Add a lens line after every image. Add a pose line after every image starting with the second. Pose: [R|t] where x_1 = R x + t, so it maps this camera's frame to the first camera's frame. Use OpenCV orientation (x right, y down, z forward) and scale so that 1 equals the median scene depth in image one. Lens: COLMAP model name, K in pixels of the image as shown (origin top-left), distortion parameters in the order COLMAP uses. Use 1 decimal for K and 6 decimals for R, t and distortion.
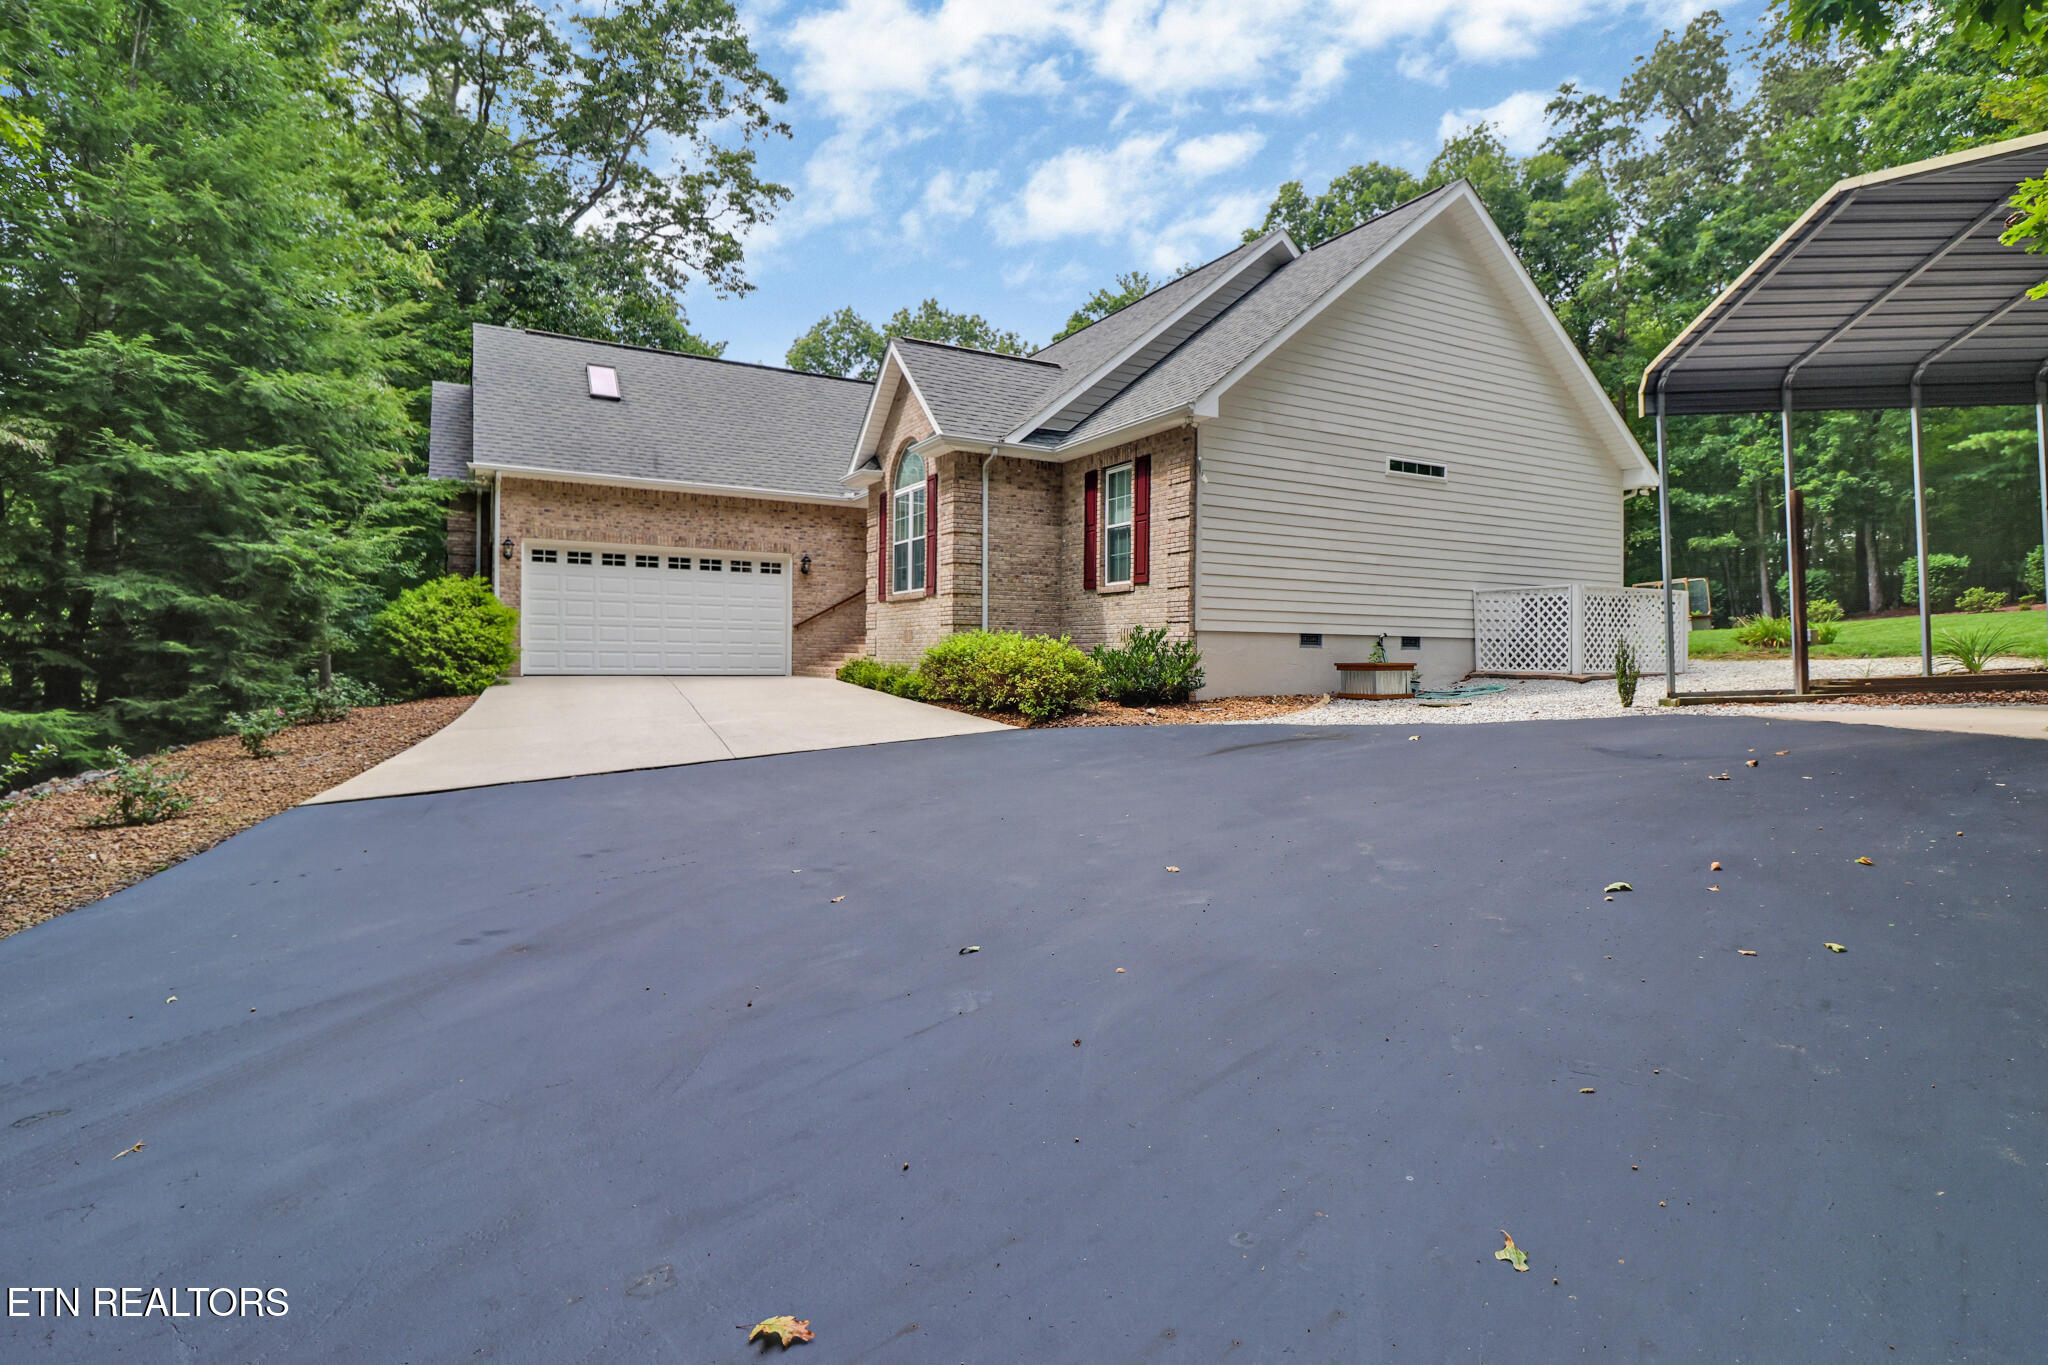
lens RADIAL K [[1023.3, 0, 1018.2], [0, 1023.3, 679.4], [0, 0, 1]] dist [0.003075, 0.000043]
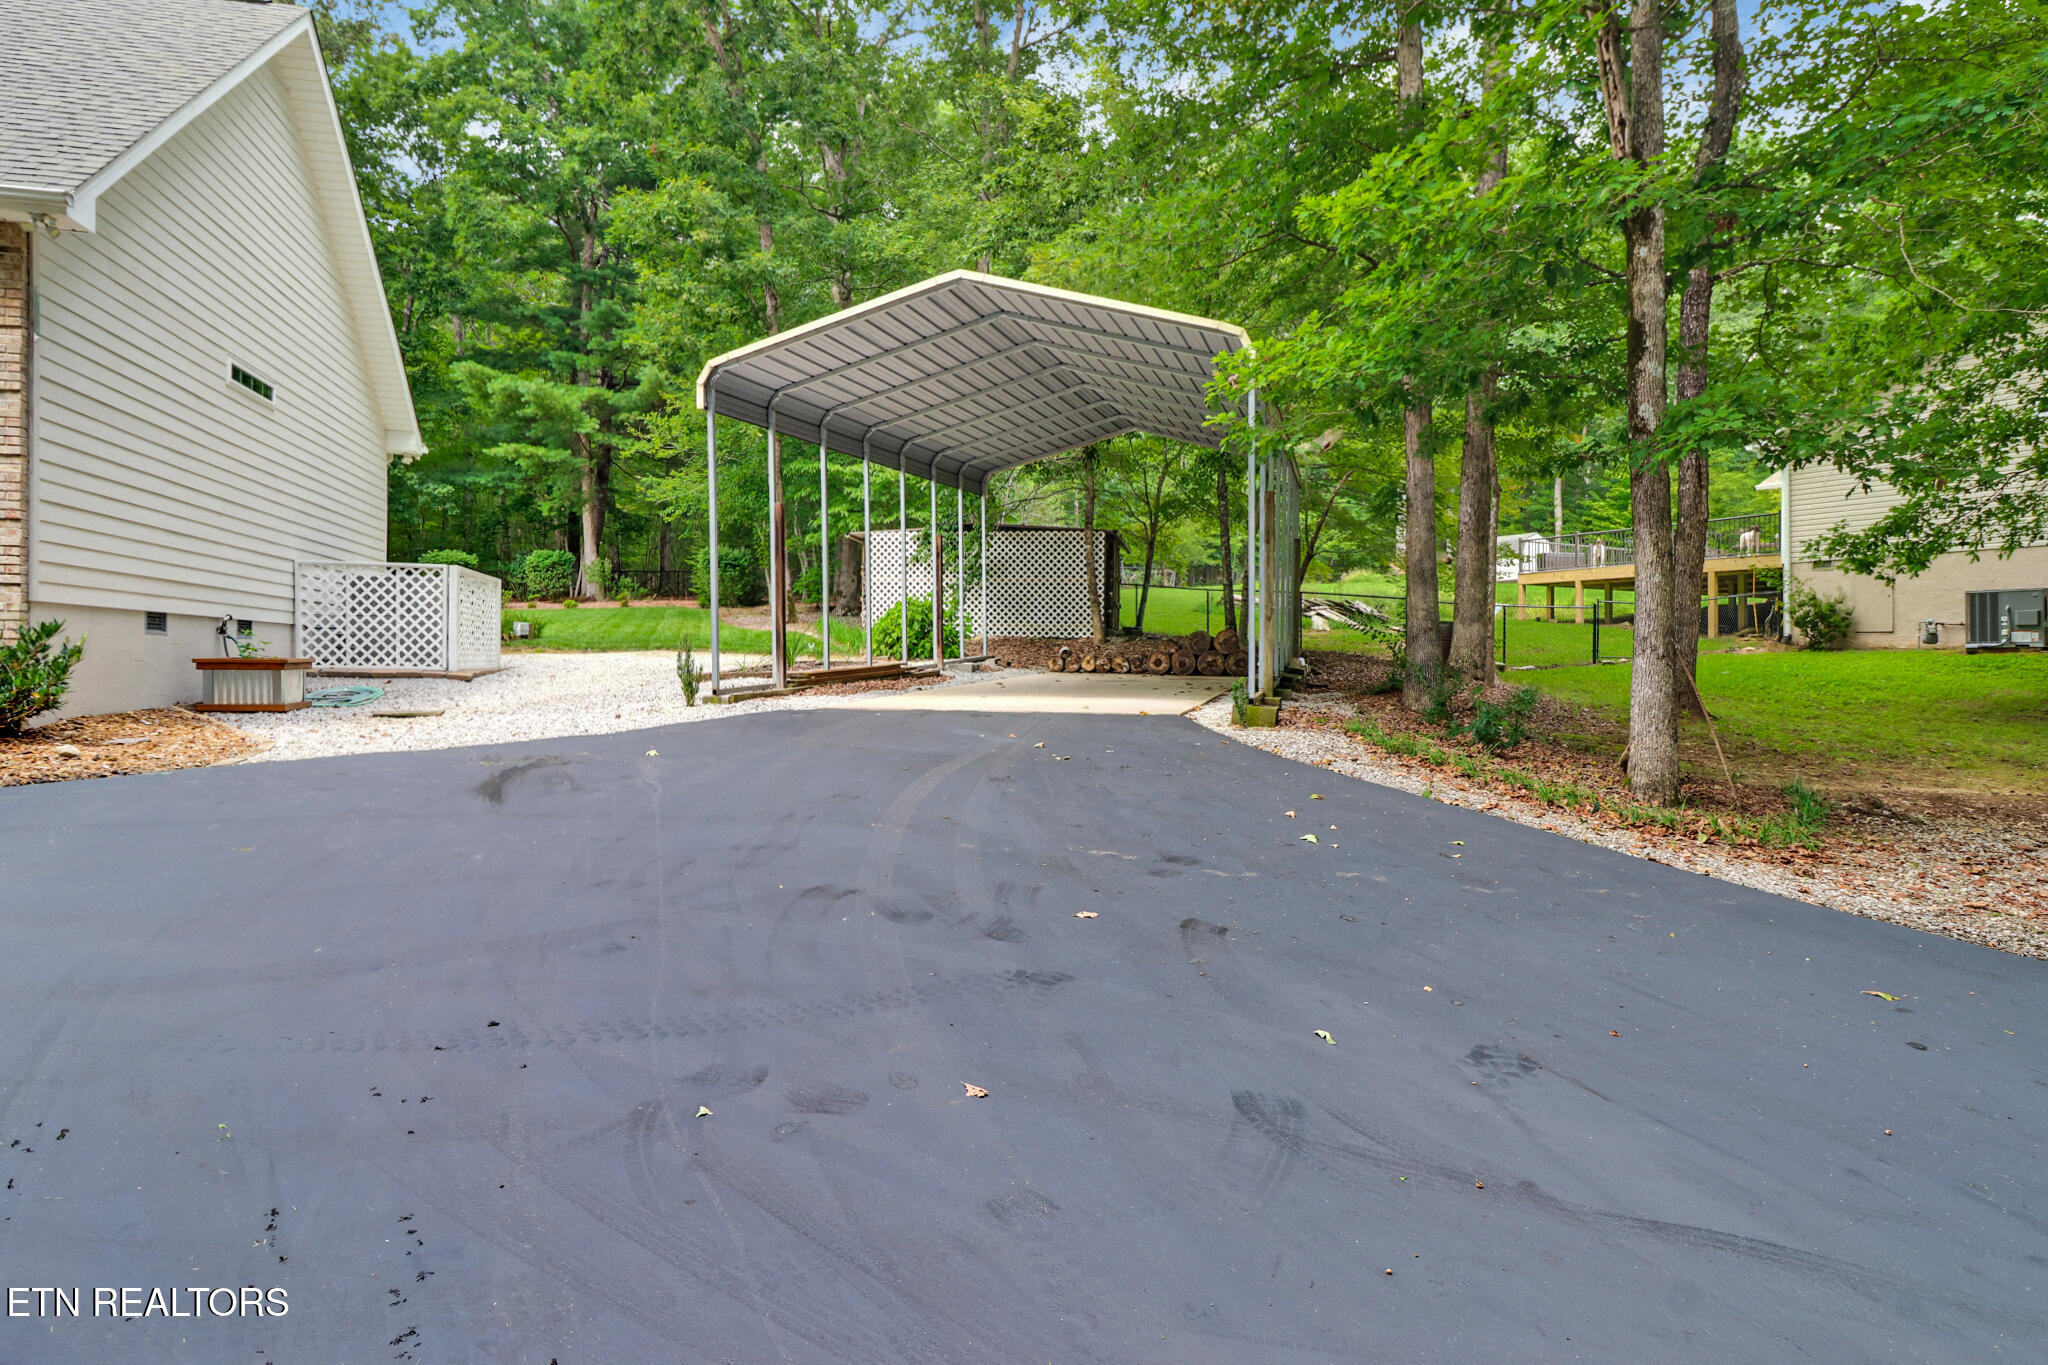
lens RADIAL K [[1190.3, 0, 1027.9], [0, 1190.3, 670.6], [0, 0, 1]] dist [0.000400, 0.000532]
pose [[0.255491, -0.011616, 0.966742, -0.275330], [0.010557, 0.999902, 0.009225, -0.009183], [-0.966754, 0.007849, 0.255588, 0.275166]]
